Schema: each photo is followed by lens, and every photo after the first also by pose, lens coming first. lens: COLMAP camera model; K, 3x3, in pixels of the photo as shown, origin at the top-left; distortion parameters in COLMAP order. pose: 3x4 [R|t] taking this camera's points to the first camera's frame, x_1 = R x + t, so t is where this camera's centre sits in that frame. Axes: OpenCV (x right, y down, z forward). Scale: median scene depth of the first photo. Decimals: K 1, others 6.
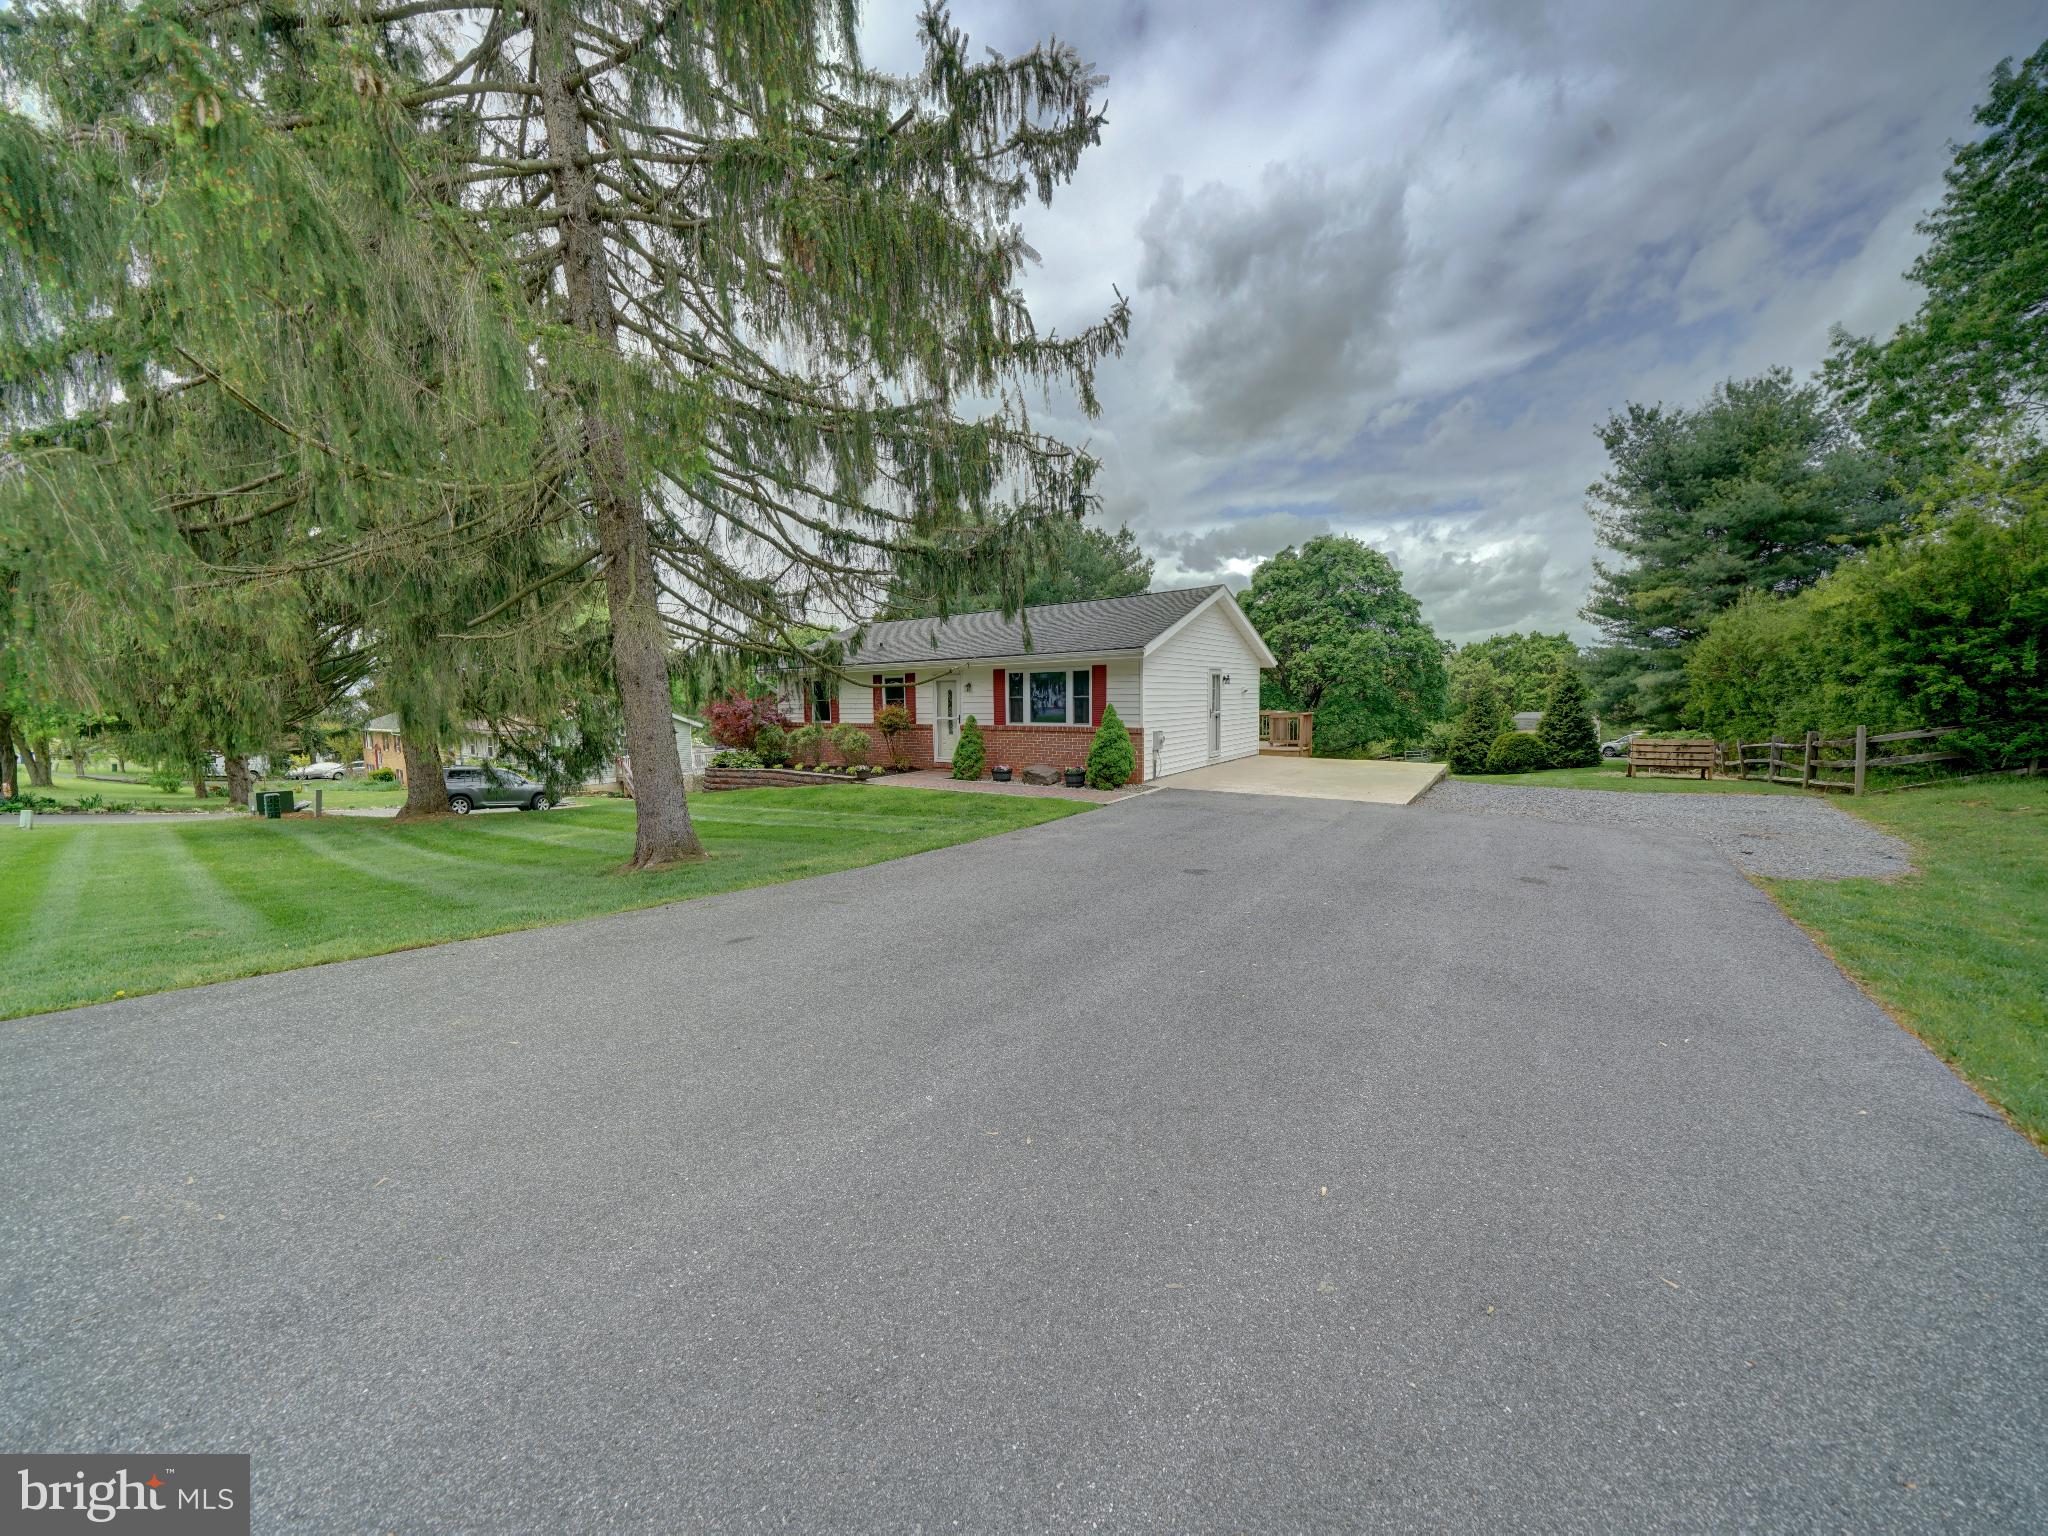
lens RADIAL K [[739.3, 0, 1030.9], [0, 739.3, 773.3], [0, 0, 1]] dist [-0.018209, -0.000015]
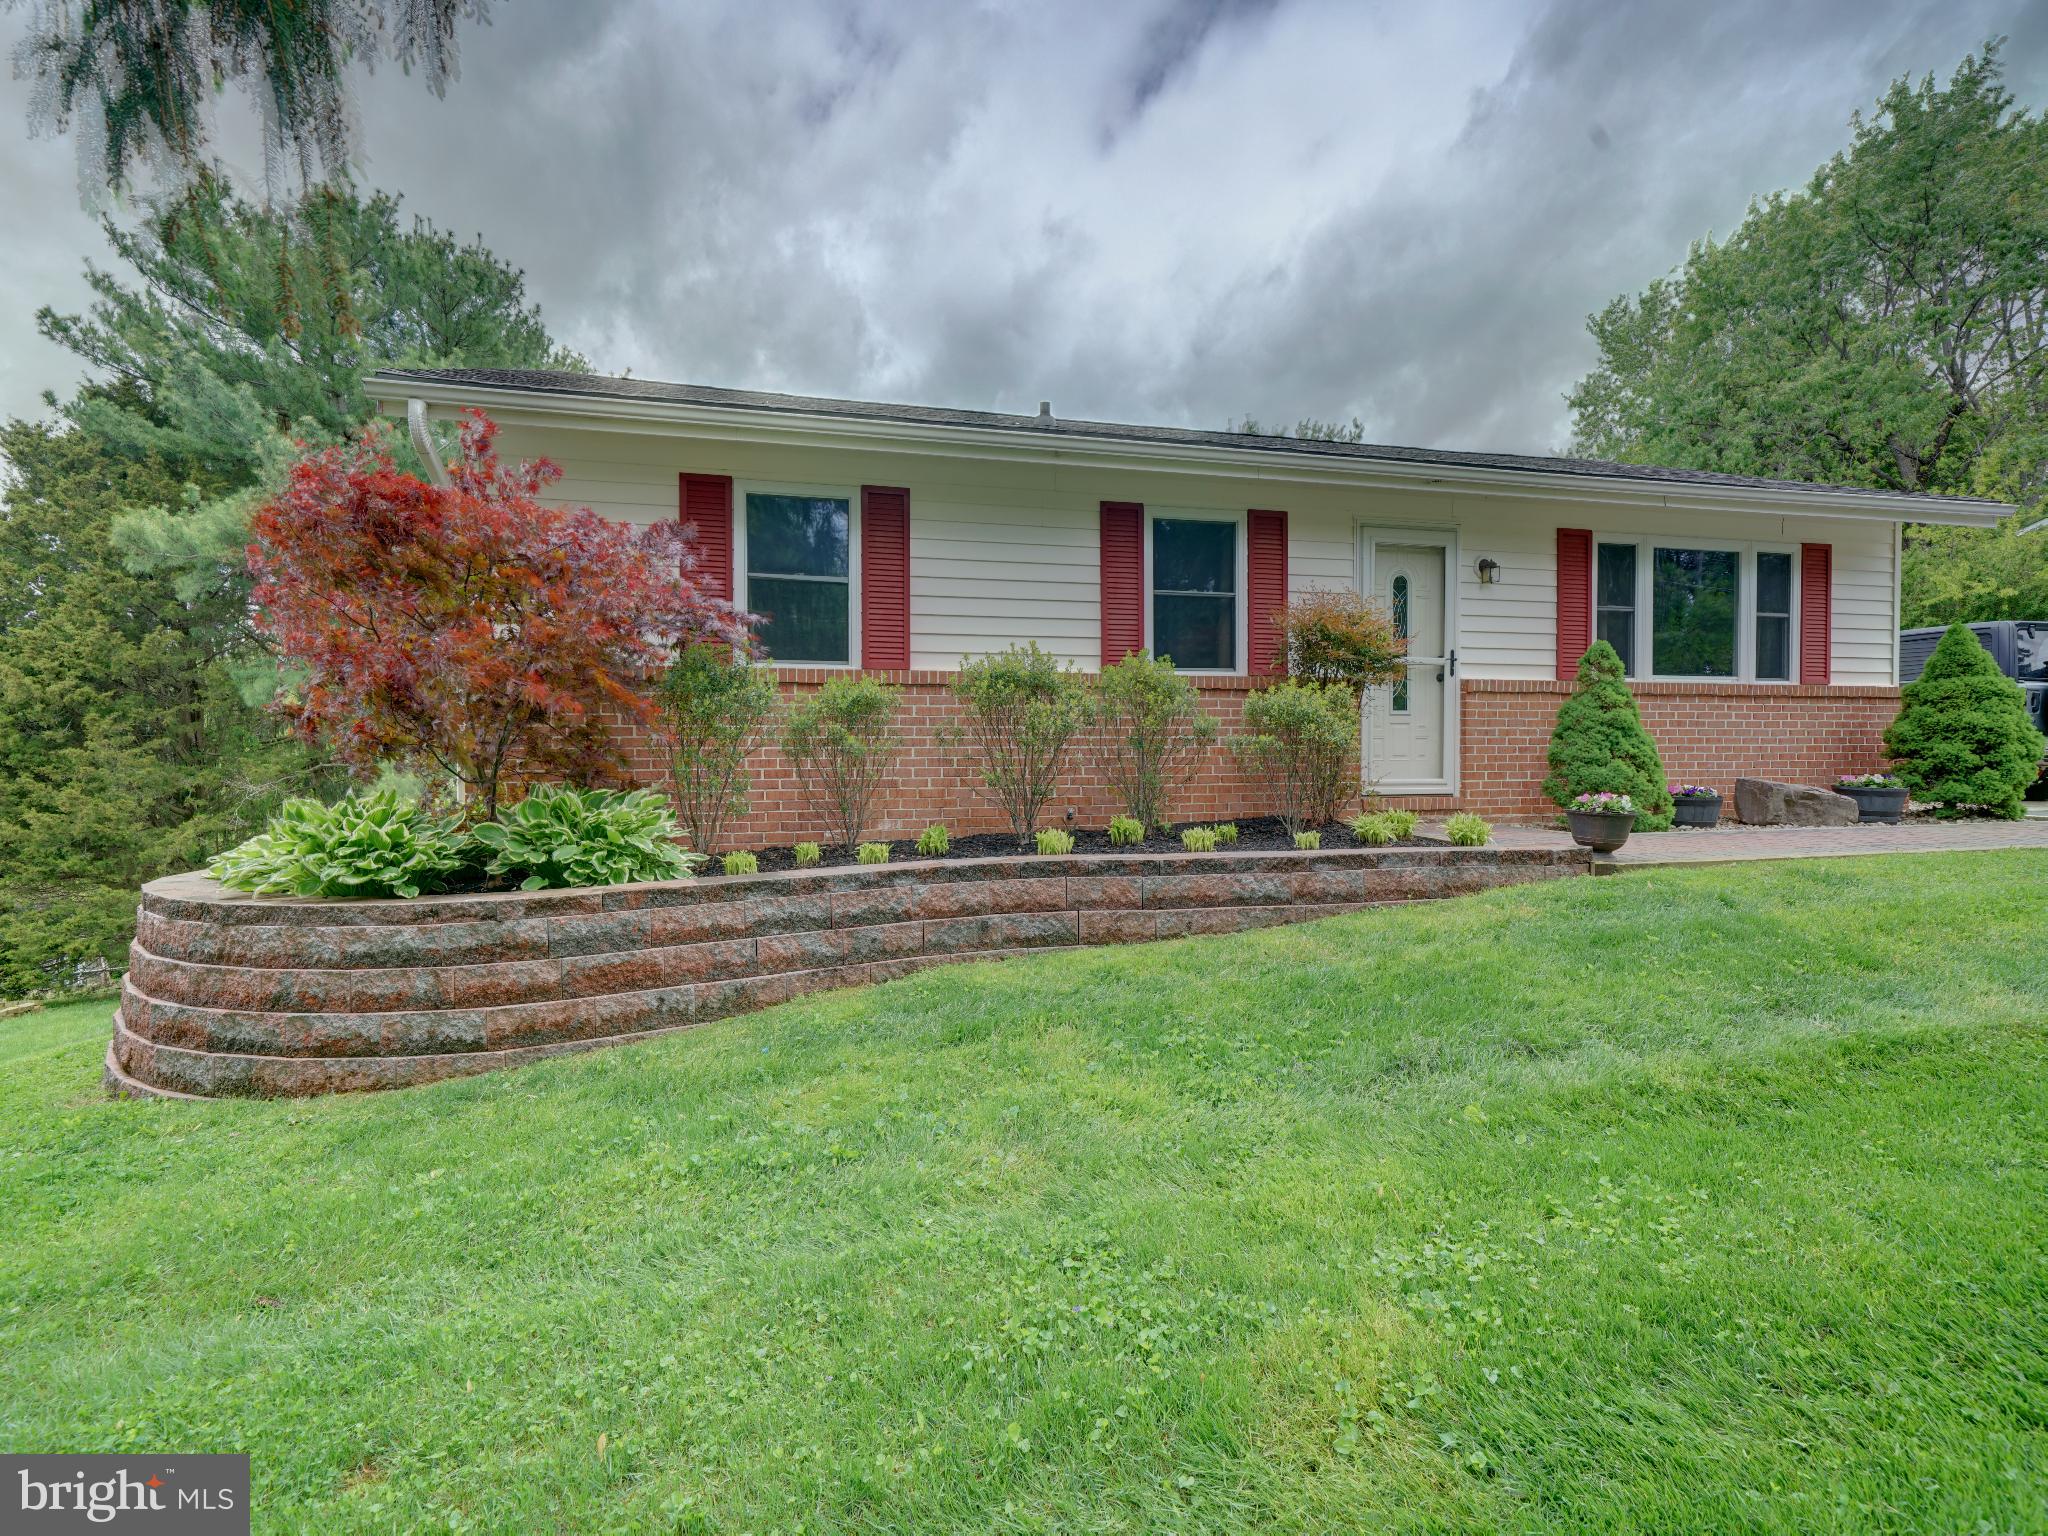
lens RADIAL K [[975.5, 0, 1024.7], [0, 975.5, 772.8], [0, 0, 1]] dist [0.031091, 0.001240]
pose [[0.647637, -0.005637, 0.761929, -0.589768], [0.076943, 0.995345, -0.058037, -0.012908], [-0.758055, 0.096212, 0.645055, 0.901444]]
